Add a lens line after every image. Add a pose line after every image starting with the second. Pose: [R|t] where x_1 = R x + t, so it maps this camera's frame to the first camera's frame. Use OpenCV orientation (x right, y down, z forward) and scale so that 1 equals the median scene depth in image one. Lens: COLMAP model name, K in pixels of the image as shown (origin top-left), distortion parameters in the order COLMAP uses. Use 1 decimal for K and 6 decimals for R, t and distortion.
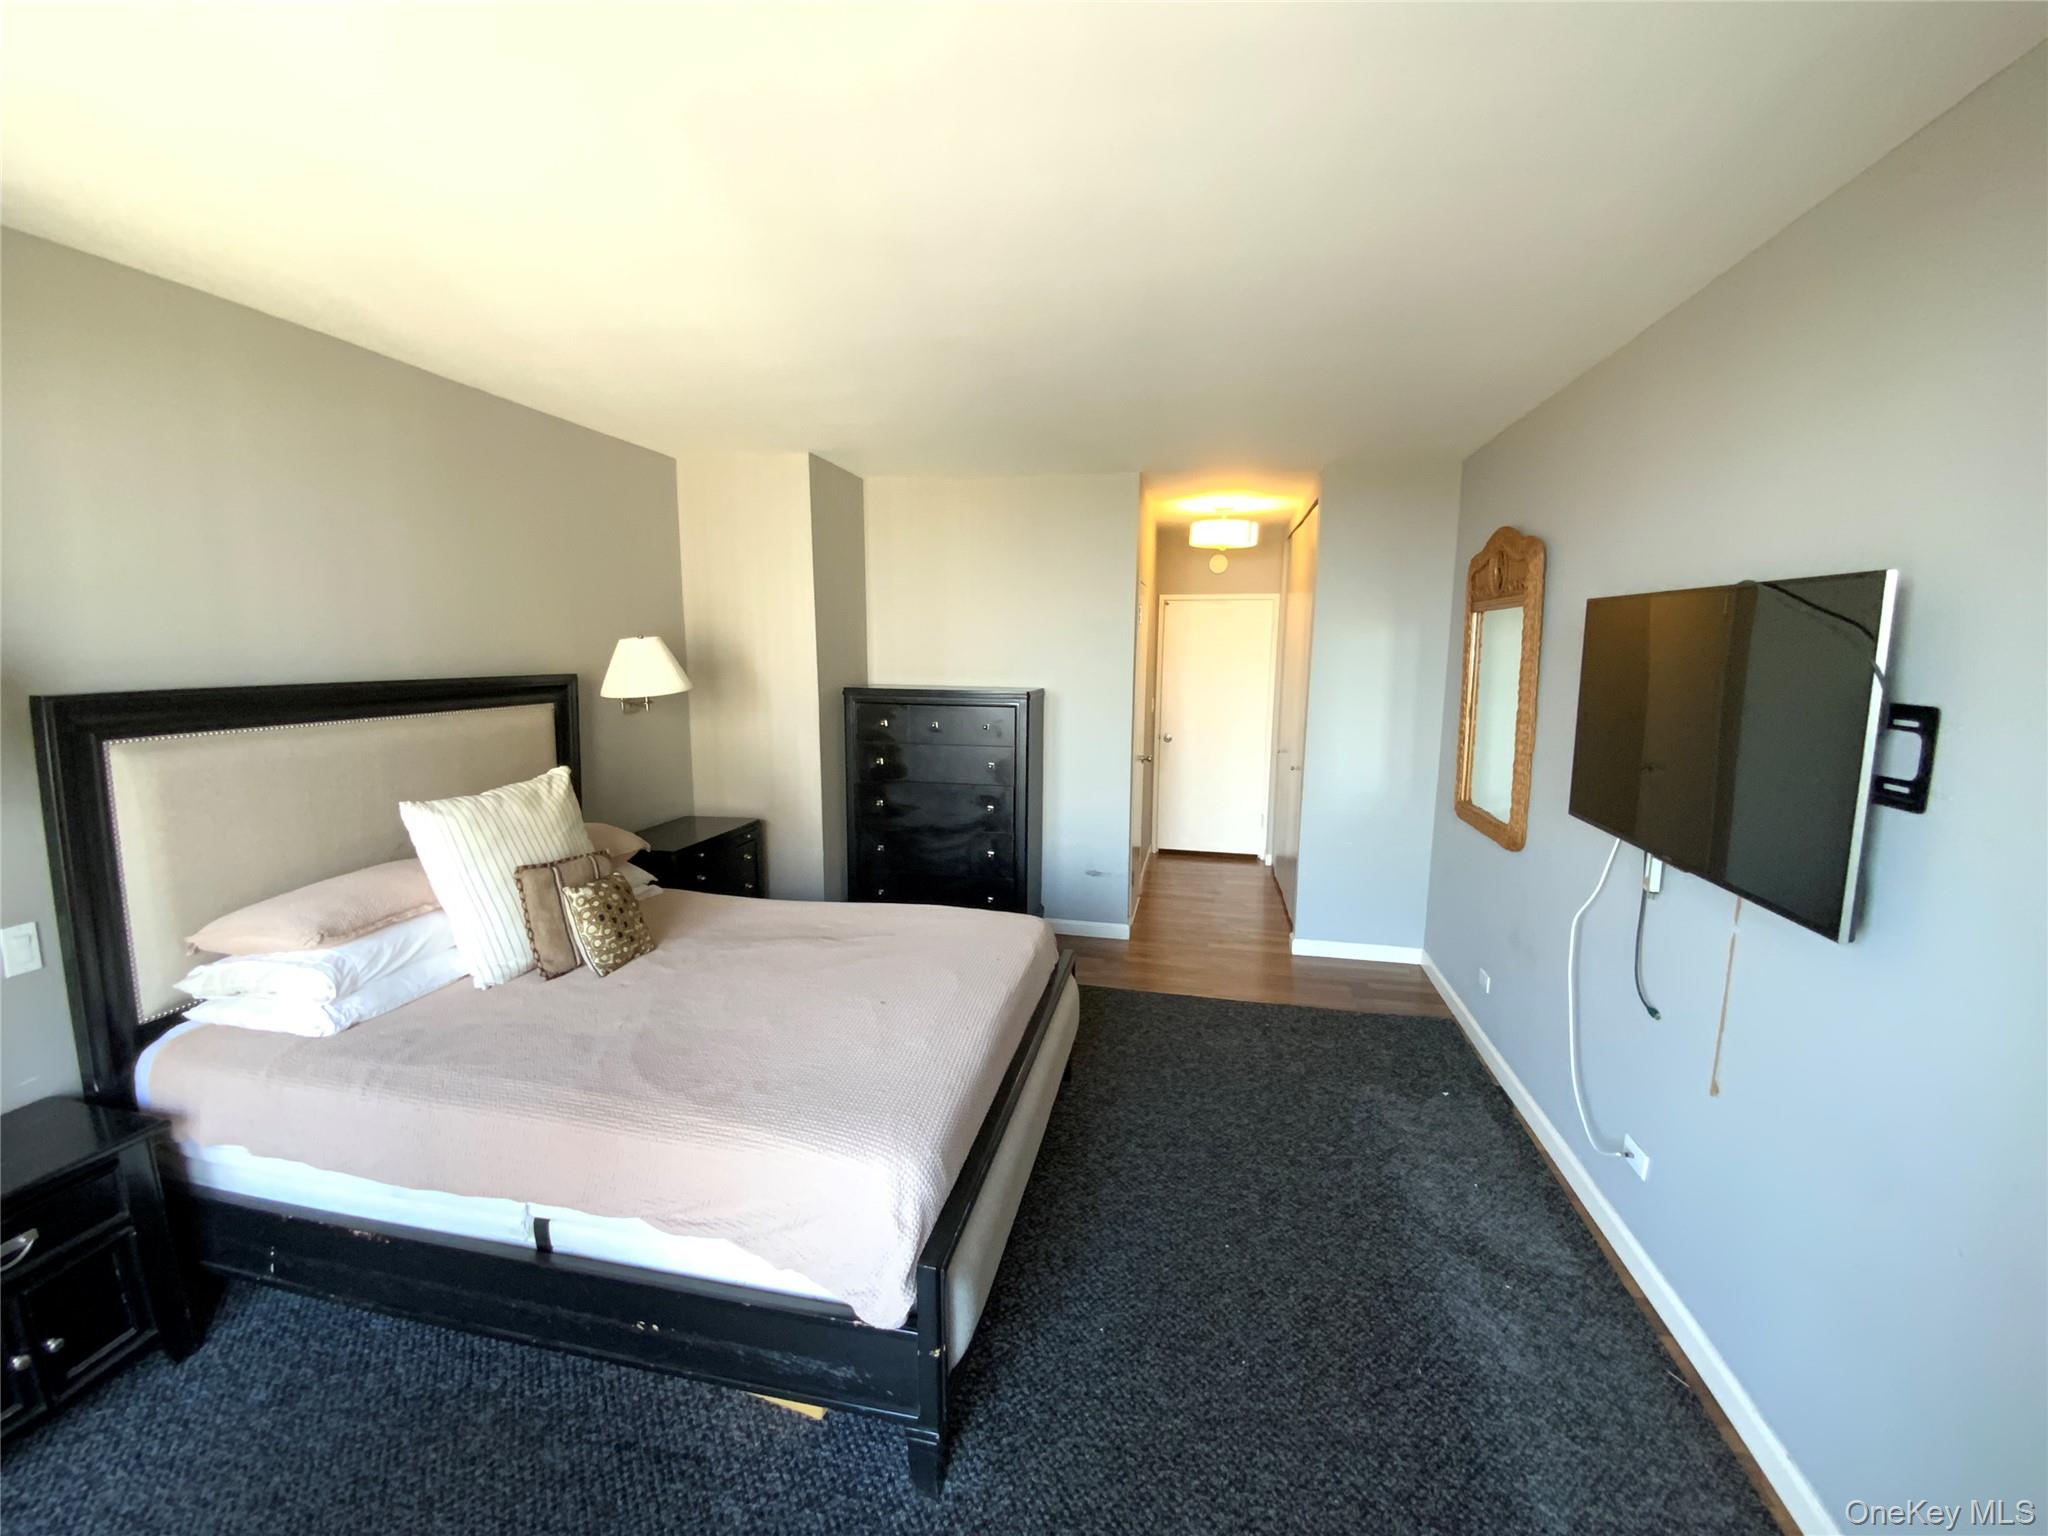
lens RADIAL K [[824.6, 0, 1026.5], [0, 824.6, 769.0], [0, 0, 1]] dist [0.028154, -0.021099]
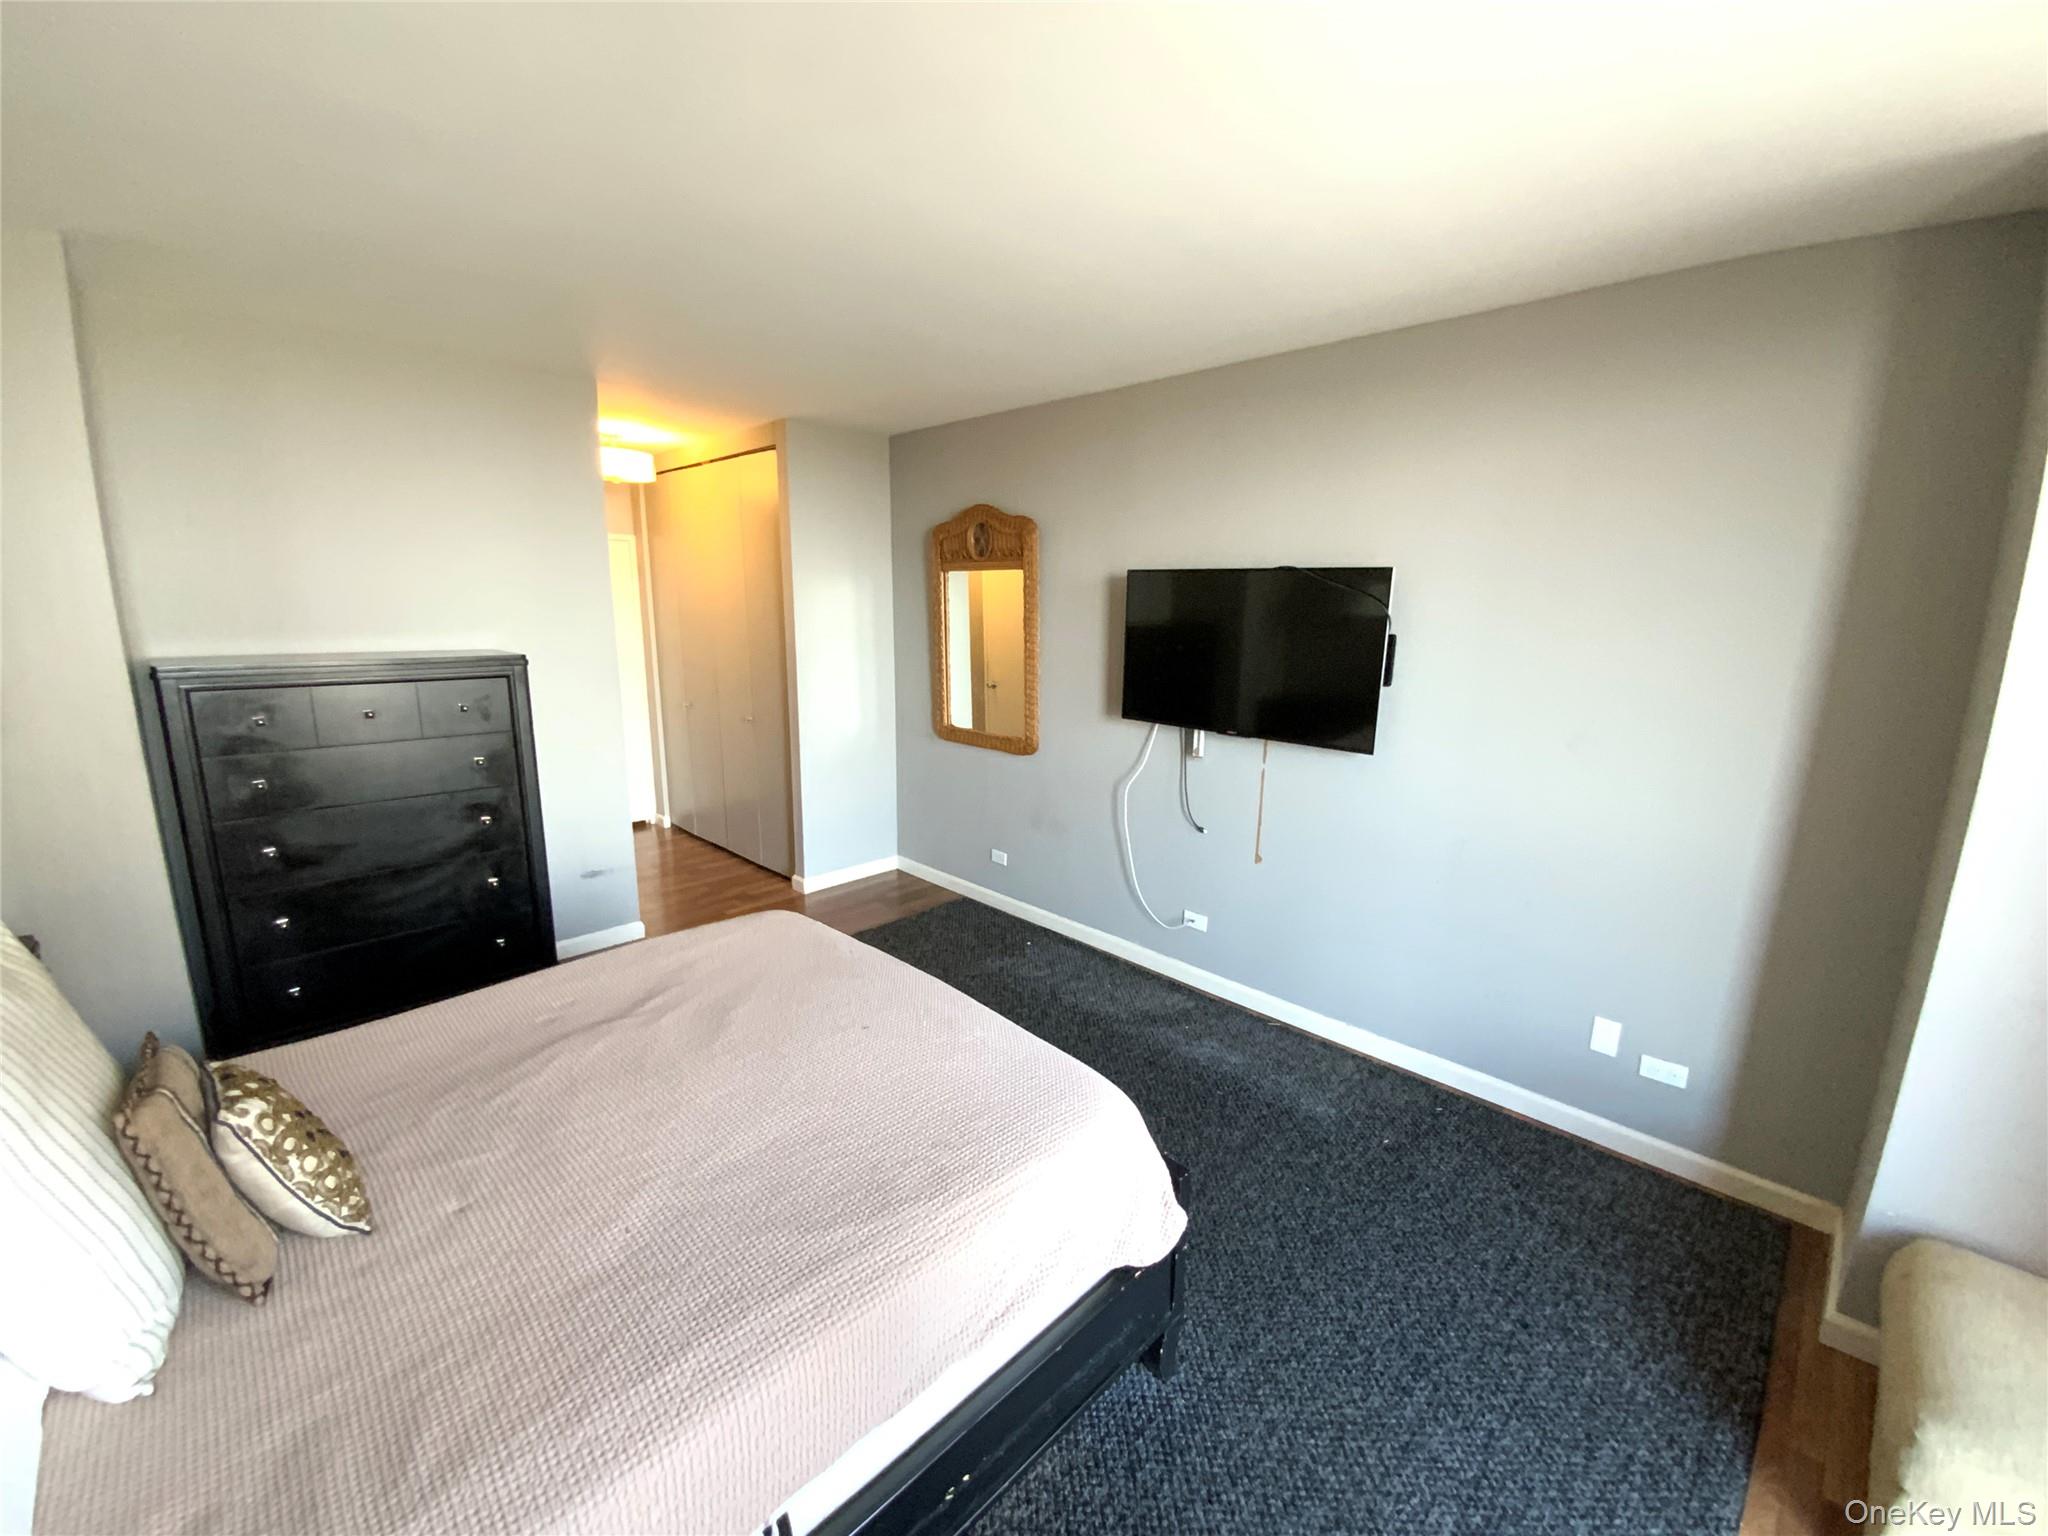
lens RADIAL K [[832.3, 0, 1016.5], [0, 832.3, 767.0], [0, 0, 1]] dist [0.029597, -0.021851]
pose [[0.545230, -0.165620, 0.821763, -0.550943], [0.114495, 0.985815, 0.122717, -0.050878], [-0.830430, 0.027179, 0.556459, 0.281922]]
